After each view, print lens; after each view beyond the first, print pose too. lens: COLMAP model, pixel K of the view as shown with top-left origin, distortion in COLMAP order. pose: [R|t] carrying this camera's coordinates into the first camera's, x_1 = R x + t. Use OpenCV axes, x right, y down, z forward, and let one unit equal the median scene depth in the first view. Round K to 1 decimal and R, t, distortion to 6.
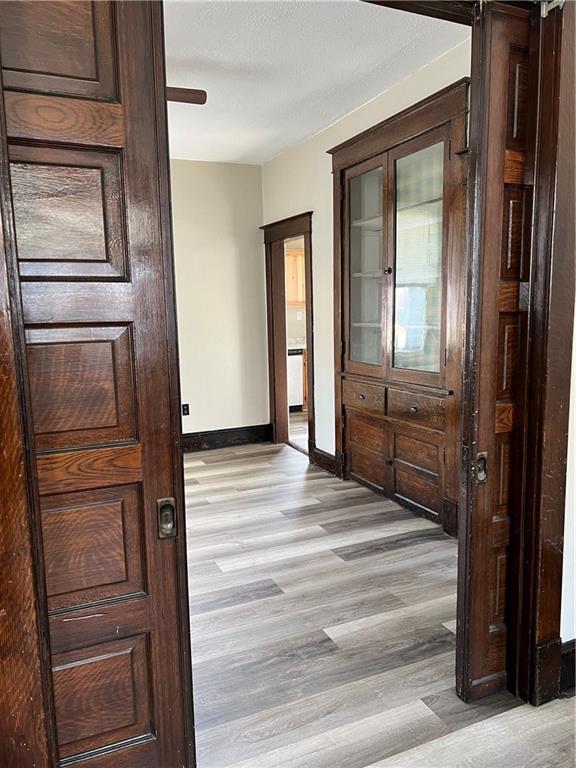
lens RADIAL K [[579.1, 0, 283.9], [0, 579.1, 404.5], [0, 0, 1]] dist [0.049911, -0.067177]
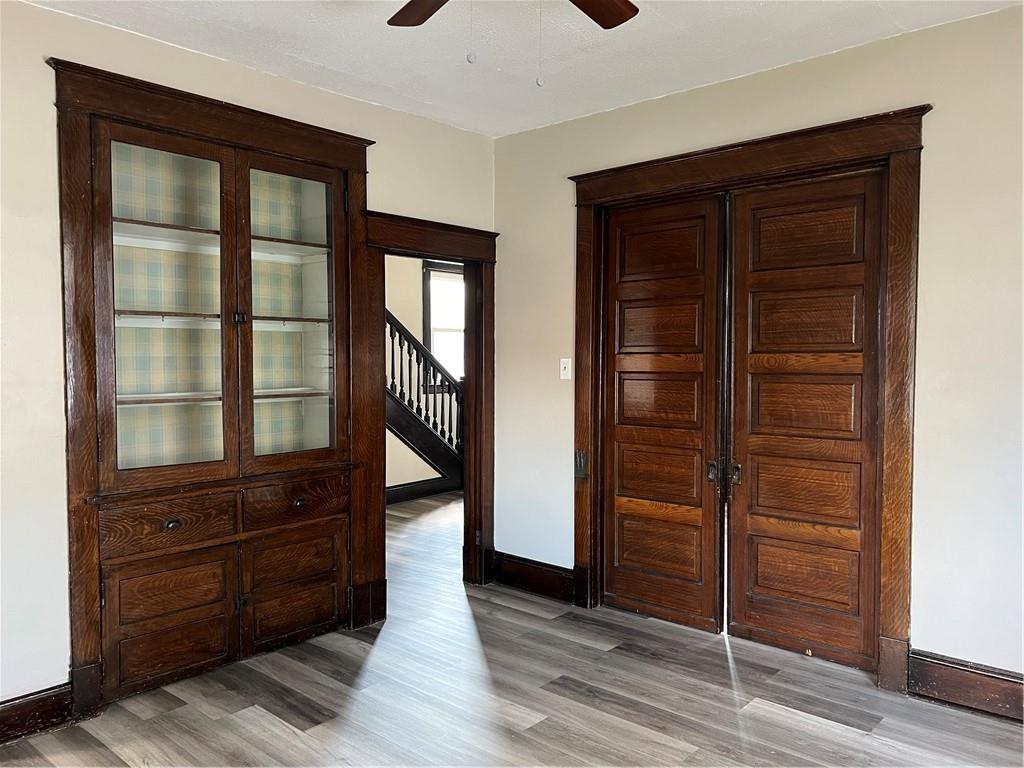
lens RADIAL K [[772.2, 0, 512.0], [0, 772.2, 384.0], [0, 0, 1]] dist [0.049911, -0.067177]
pose [[-0.415391, -0.013212, 0.909547, -0.687958], [0.160409, 0.983161, 0.087540, -0.159542], [-0.895388, 0.182263, -0.406277, 0.950830]]
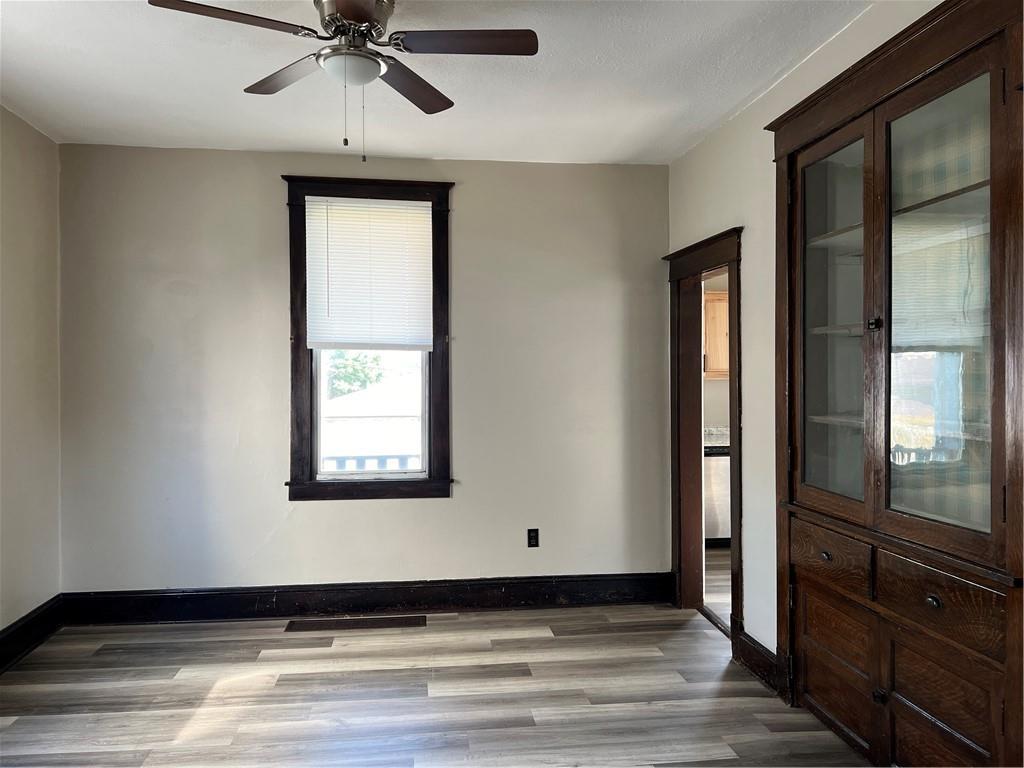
lens RADIAL K [[772.2, 0, 512.0], [0, 772.2, 384.0], [0, 0, 1]] dist [0.049911, -0.067177]
pose [[0.957320, 0.025506, -0.287901, 0.057819], [-0.068631, 0.987670, -0.140708, -0.046380], [0.280763, 0.154461, 0.947267, 0.211232]]
